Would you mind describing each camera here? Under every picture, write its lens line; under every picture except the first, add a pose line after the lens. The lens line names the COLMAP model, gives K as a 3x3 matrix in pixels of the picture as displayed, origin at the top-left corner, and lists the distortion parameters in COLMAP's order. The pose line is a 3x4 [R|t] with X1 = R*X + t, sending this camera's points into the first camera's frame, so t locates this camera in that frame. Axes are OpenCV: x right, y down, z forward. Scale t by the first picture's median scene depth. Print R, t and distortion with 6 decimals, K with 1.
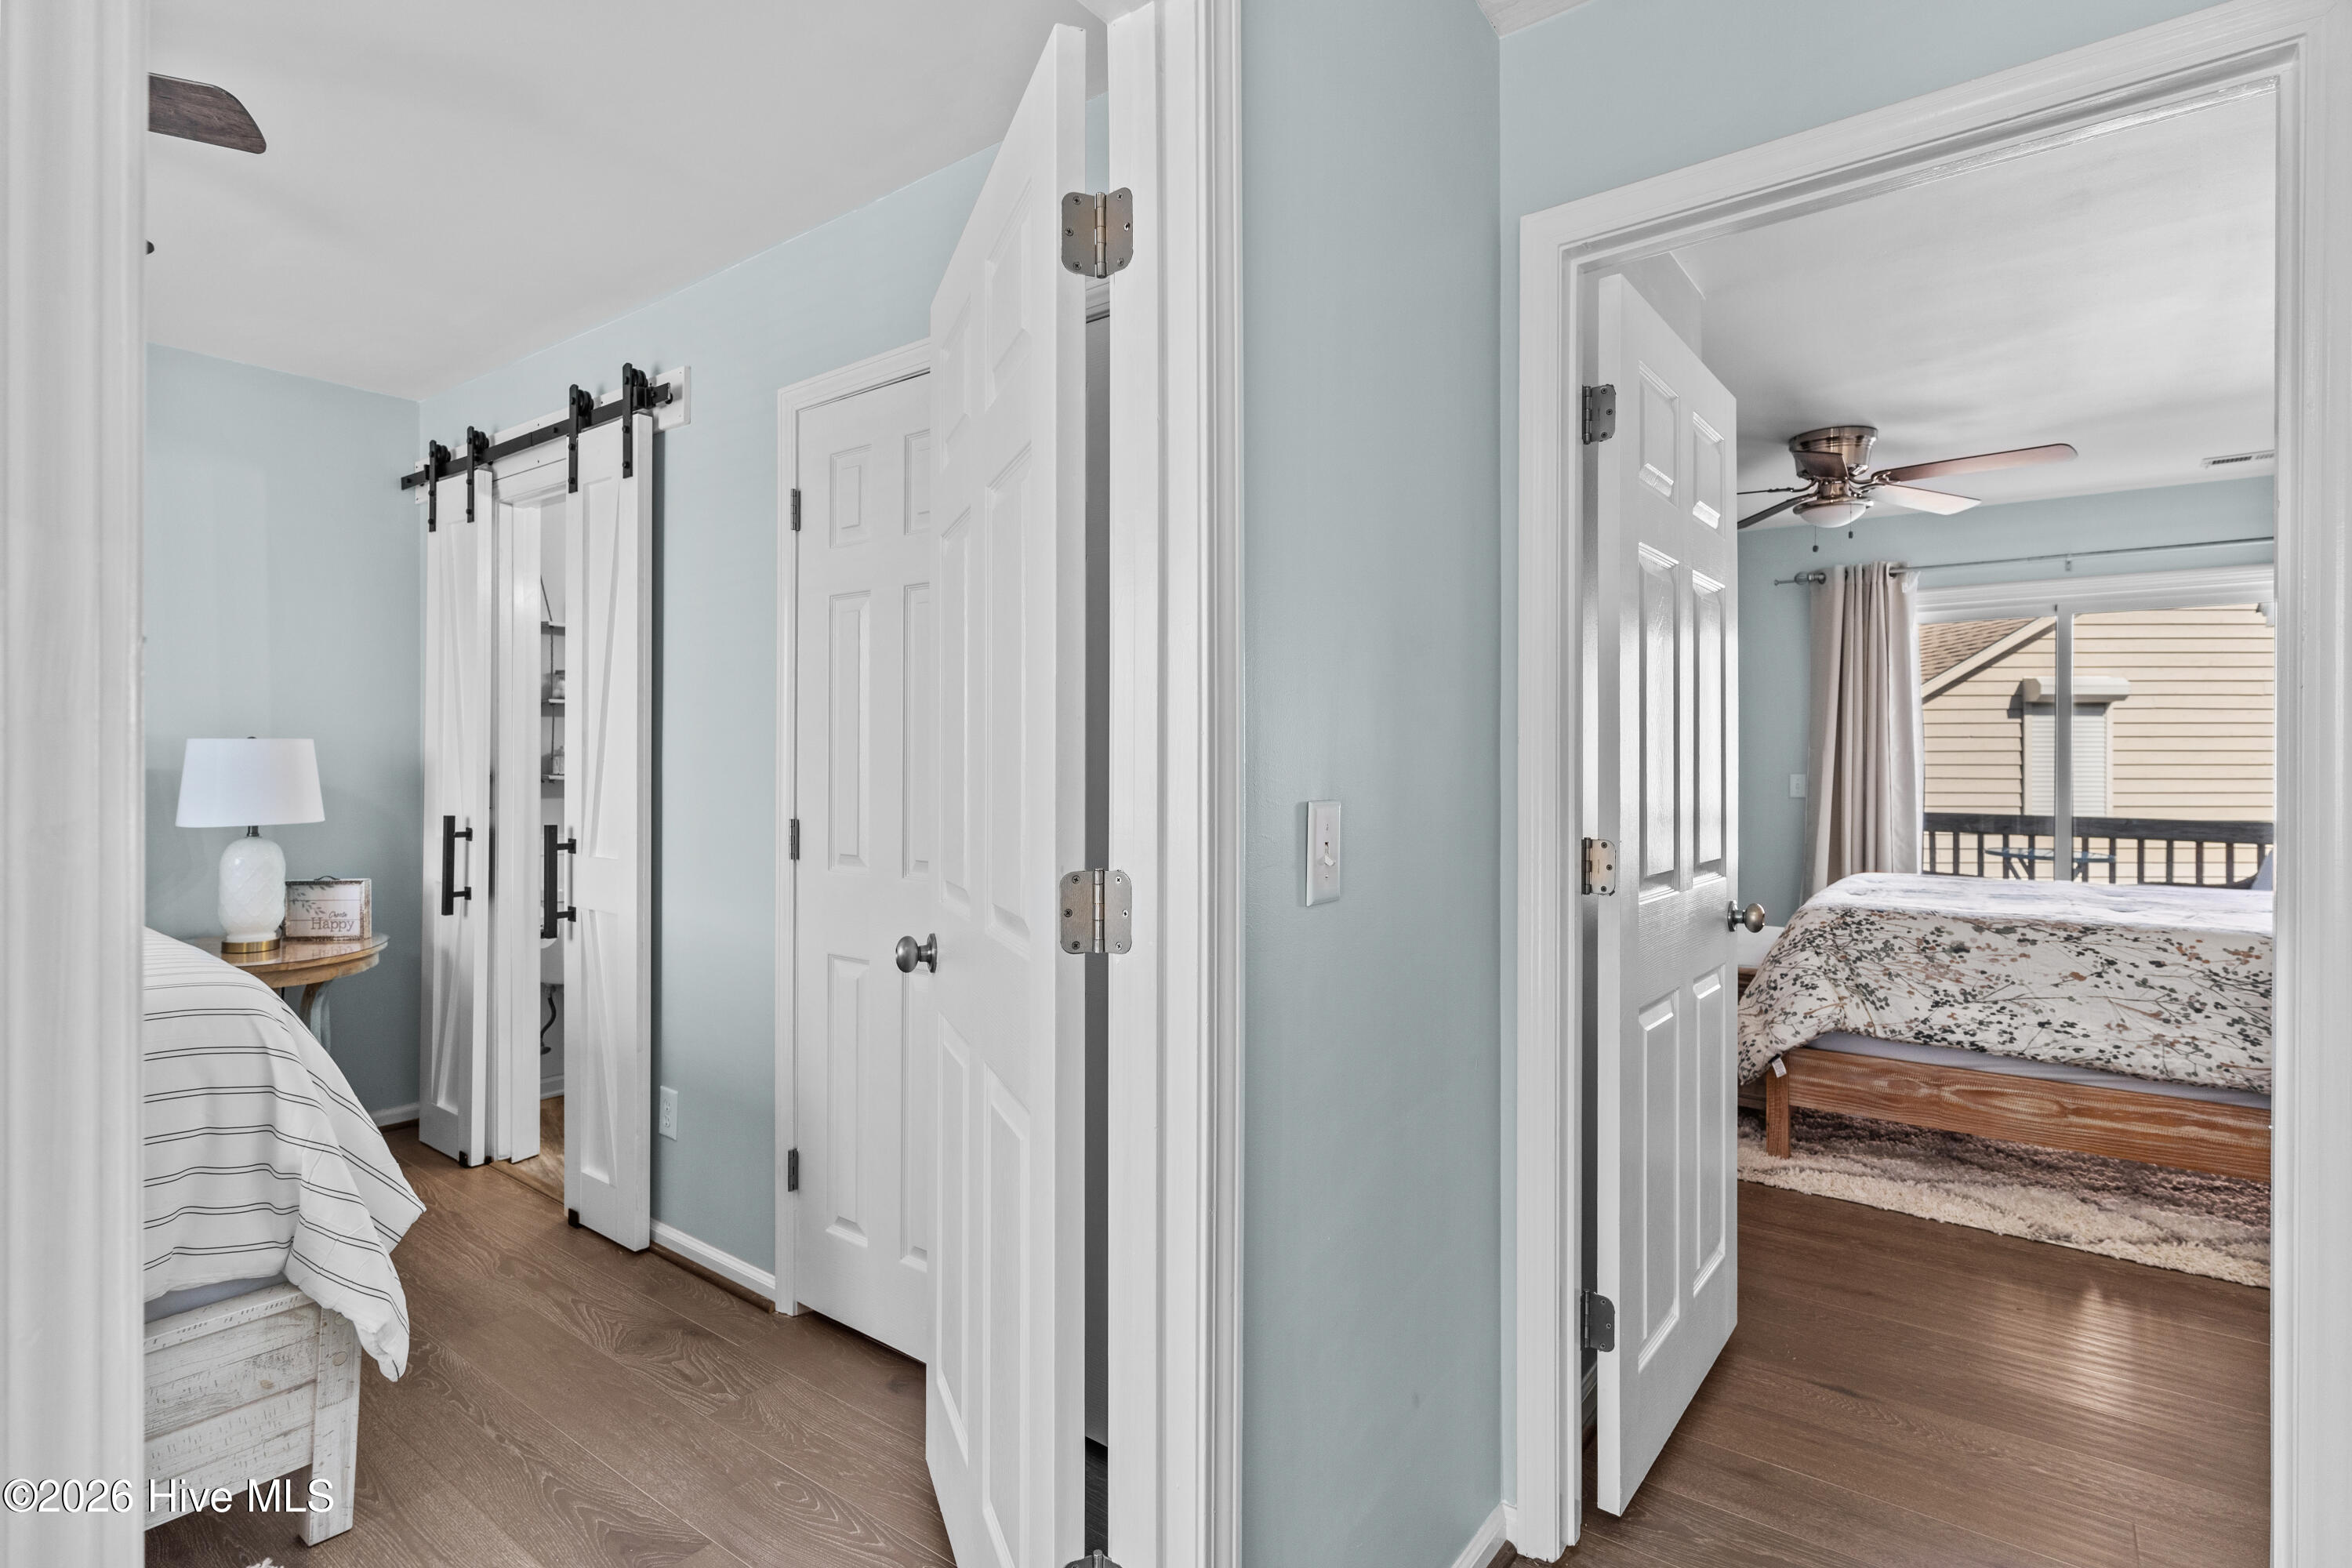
lens RADIAL K [[1120.2, 0, 1155.2], [0, 1120.2, 755.5], [0, 0, 1]] dist [0.000503, -0.000476]
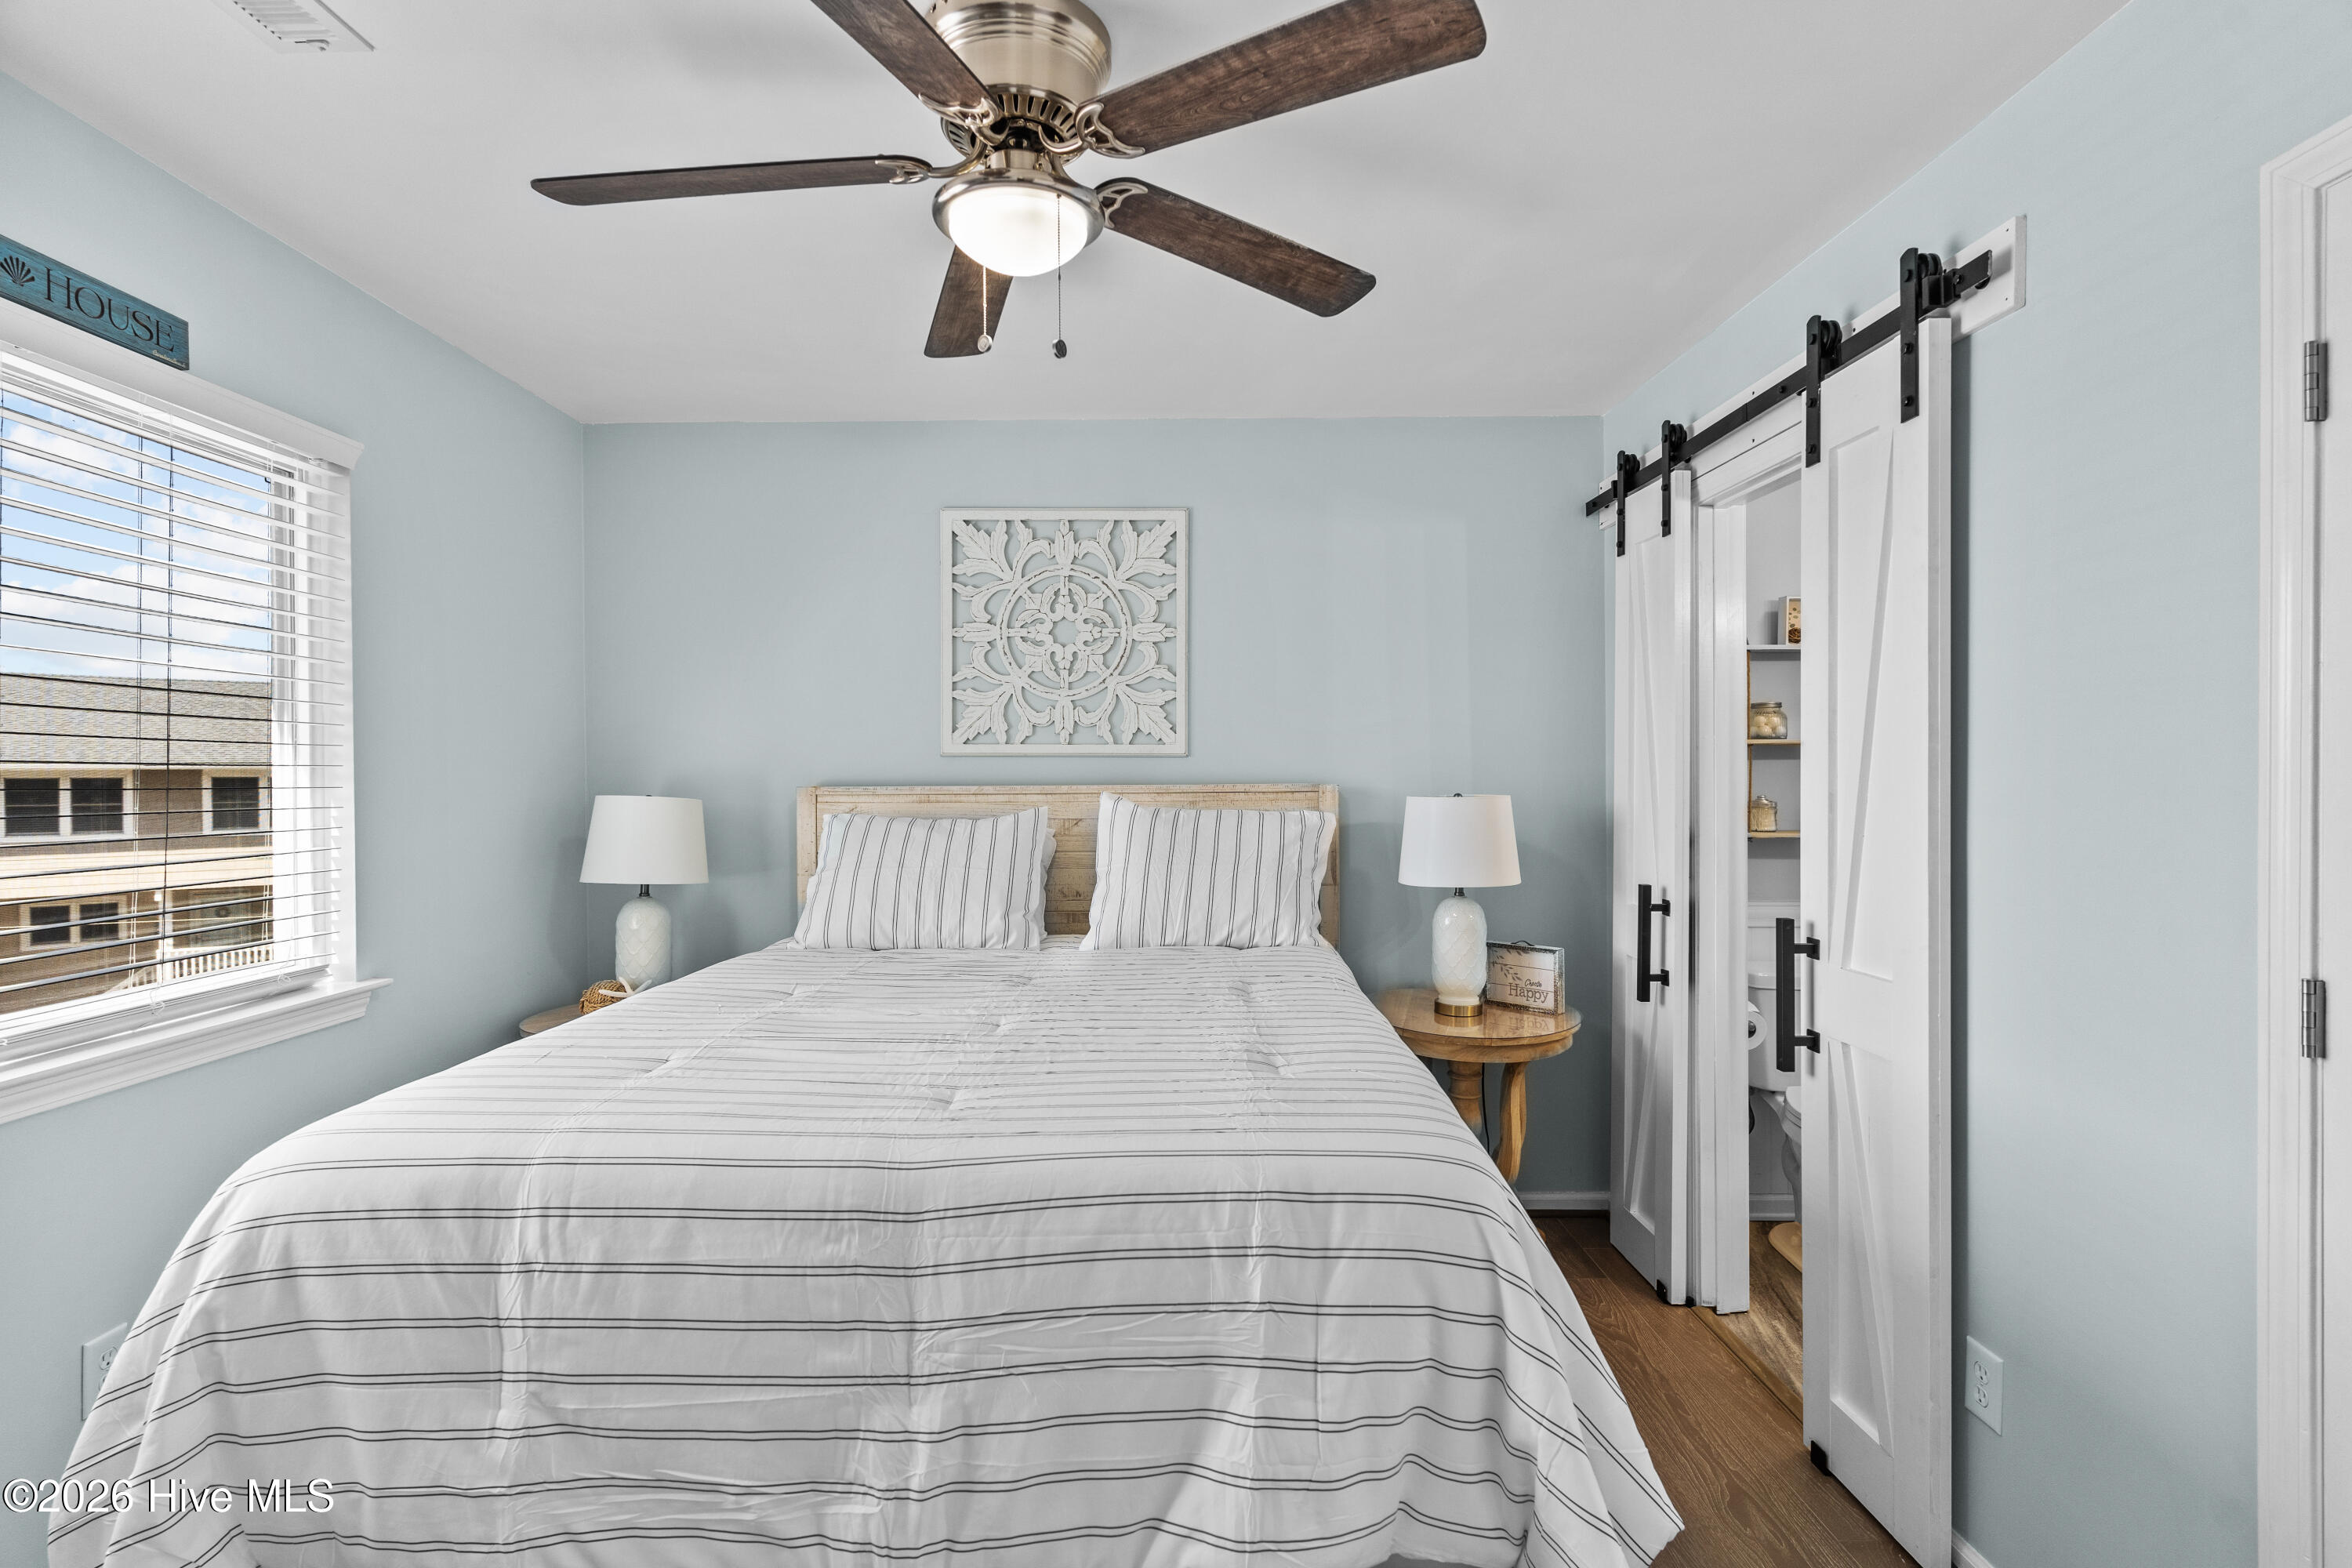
lens RADIAL K [[1120.2, 0, 1175.9], [0, 1120.2, 781.3], [0, 0, 1]] dist [0.000503, -0.000476]
pose [[0.610442, -0.002066, -0.792058, -0.187346], [0.006856, 0.999973, 0.002676, -0.032193], [0.792031, -0.007064, 0.610440, 0.215166]]
